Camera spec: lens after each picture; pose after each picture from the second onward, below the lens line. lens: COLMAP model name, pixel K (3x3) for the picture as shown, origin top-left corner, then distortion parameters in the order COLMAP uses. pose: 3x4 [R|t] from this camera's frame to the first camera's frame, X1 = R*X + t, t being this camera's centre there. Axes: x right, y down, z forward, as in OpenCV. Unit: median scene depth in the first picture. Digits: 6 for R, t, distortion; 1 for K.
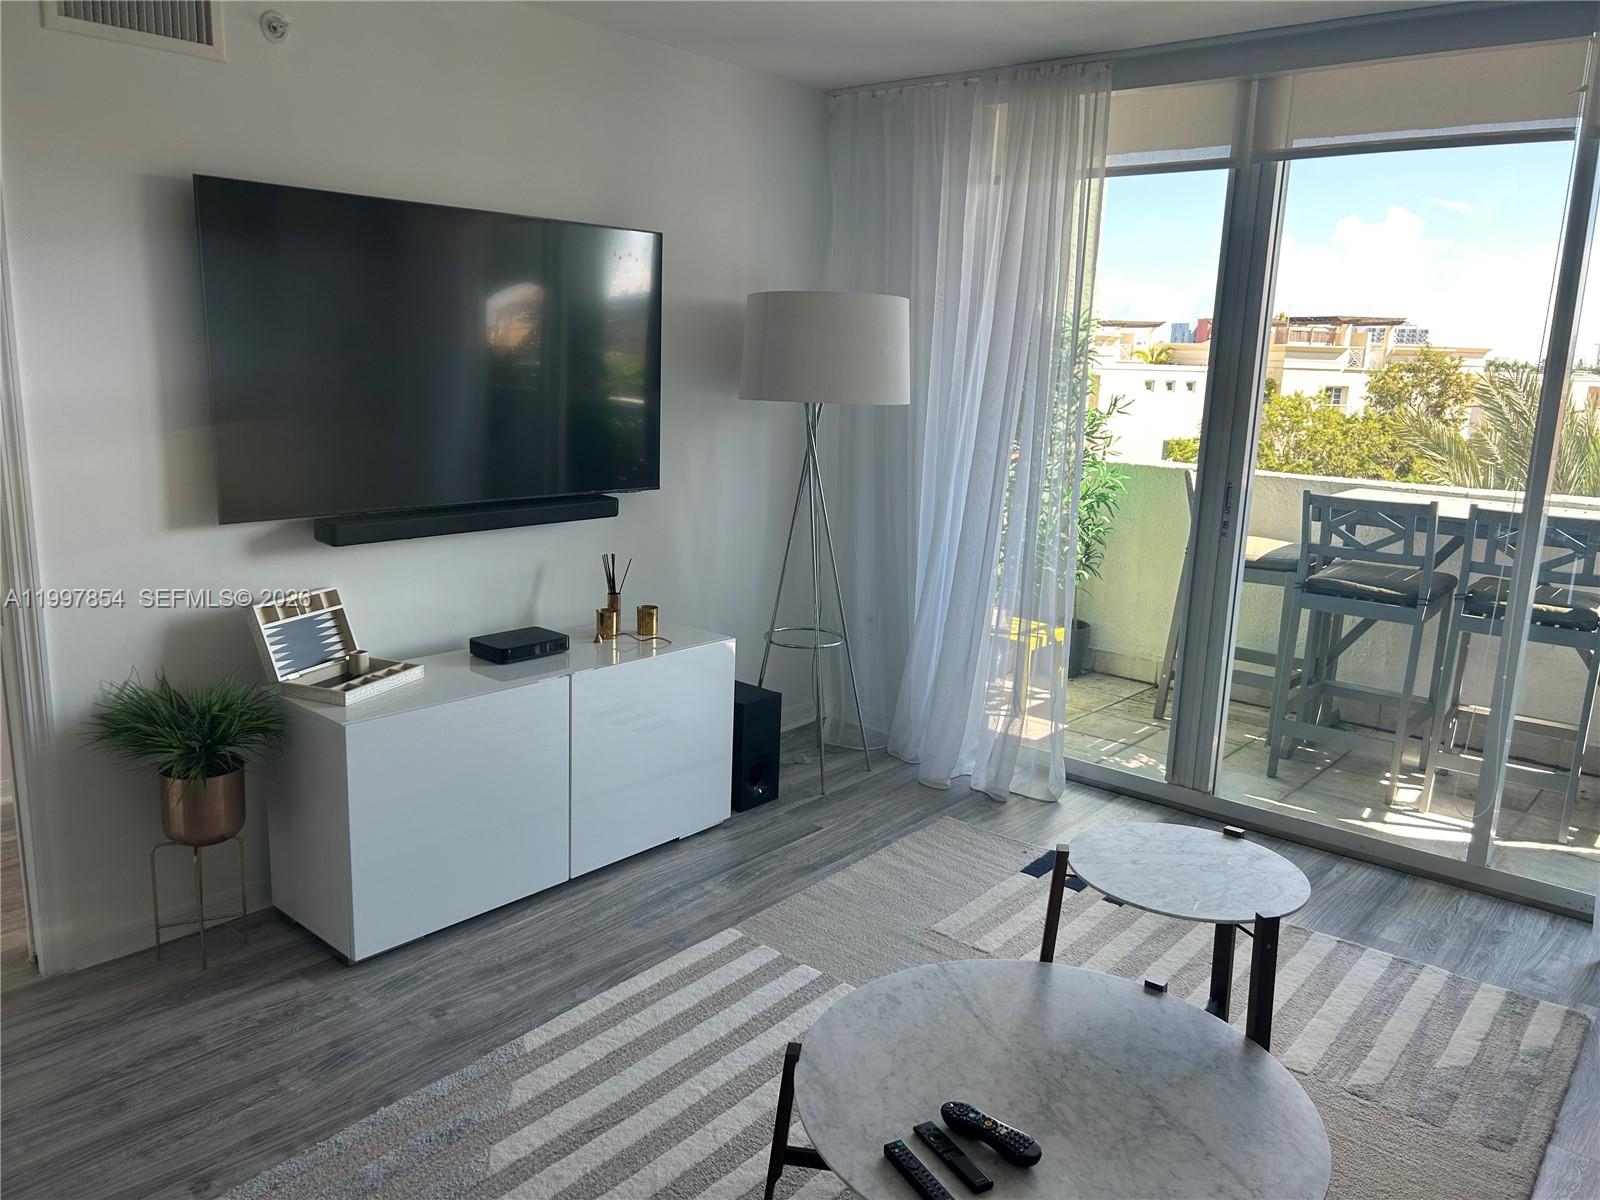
lens RADIAL K [[1205.0, 0, 805.8], [0, 1205.0, 602.5], [0, 0, 1]] dist [0.052288, -0.055220]
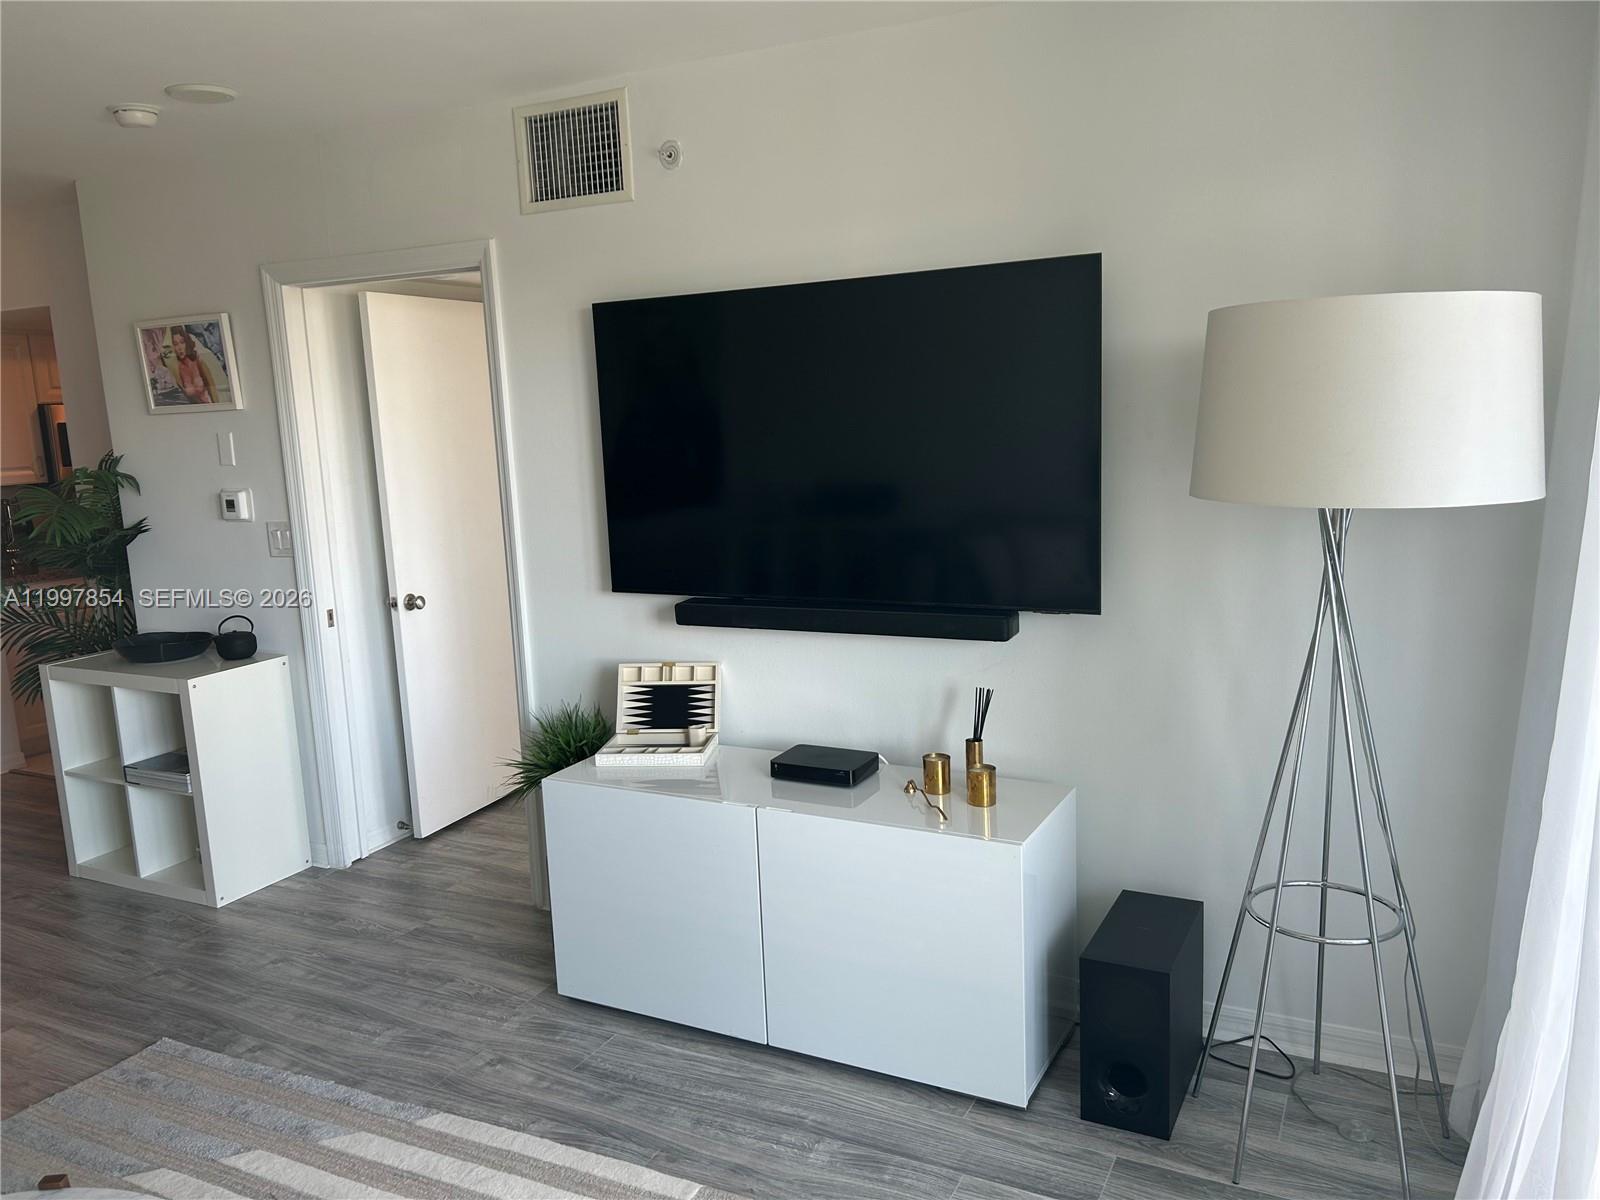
lens RADIAL K [[1224.9, 0, 767.0], [0, 1224.9, 602.2], [0, 0, 1]] dist [0.050052, -0.004572]
pose [[0.207265, 0.118565, -0.971073, 0.695558], [-0.149051, 0.984867, 0.088436, -0.178191], [0.966864, 0.126410, 0.221800, 0.859627]]
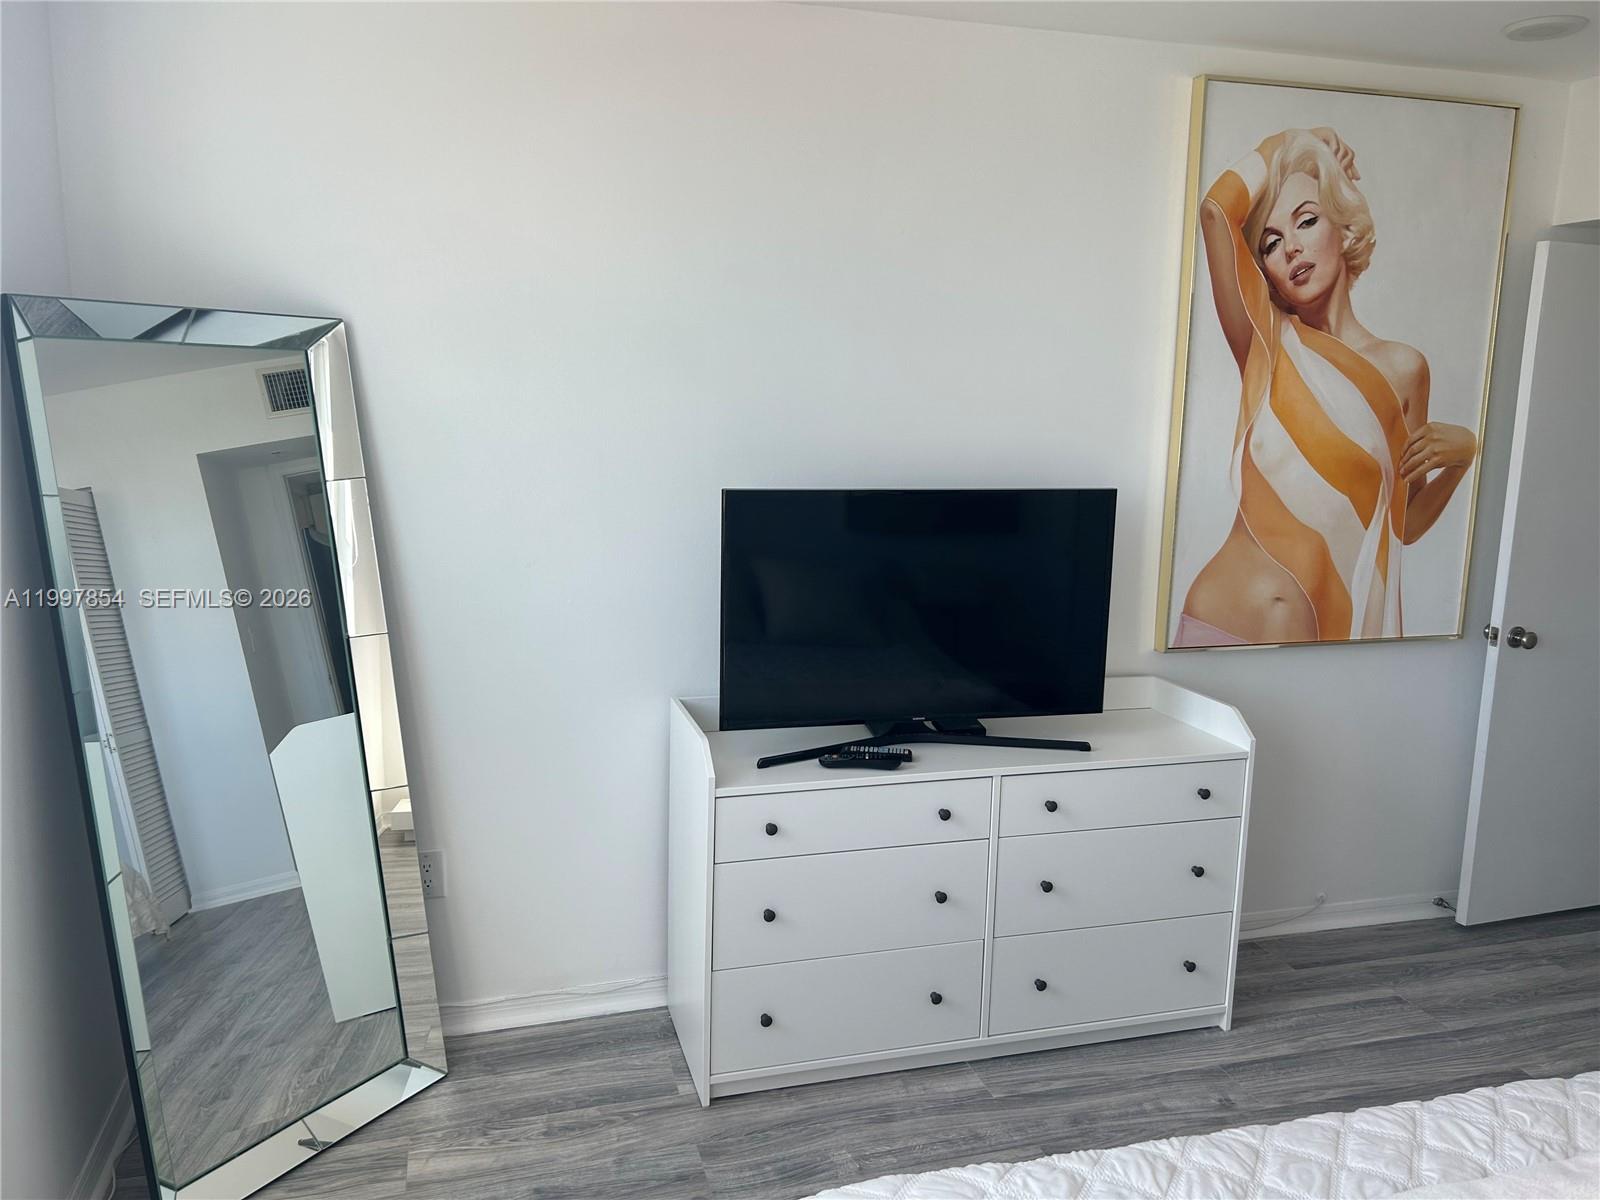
lens RADIAL K [[1205.0, 0, 805.8], [0, 1205.0, 602.5], [0, 0, 1]] dist [0.052288, -0.055220]
pose [[-0.829187, -0.119387, 0.546073, -0.465357], [0.080447, 0.941266, 0.327943, -0.356167], [-0.553153, 0.315856, -0.770881, 1.661010]]
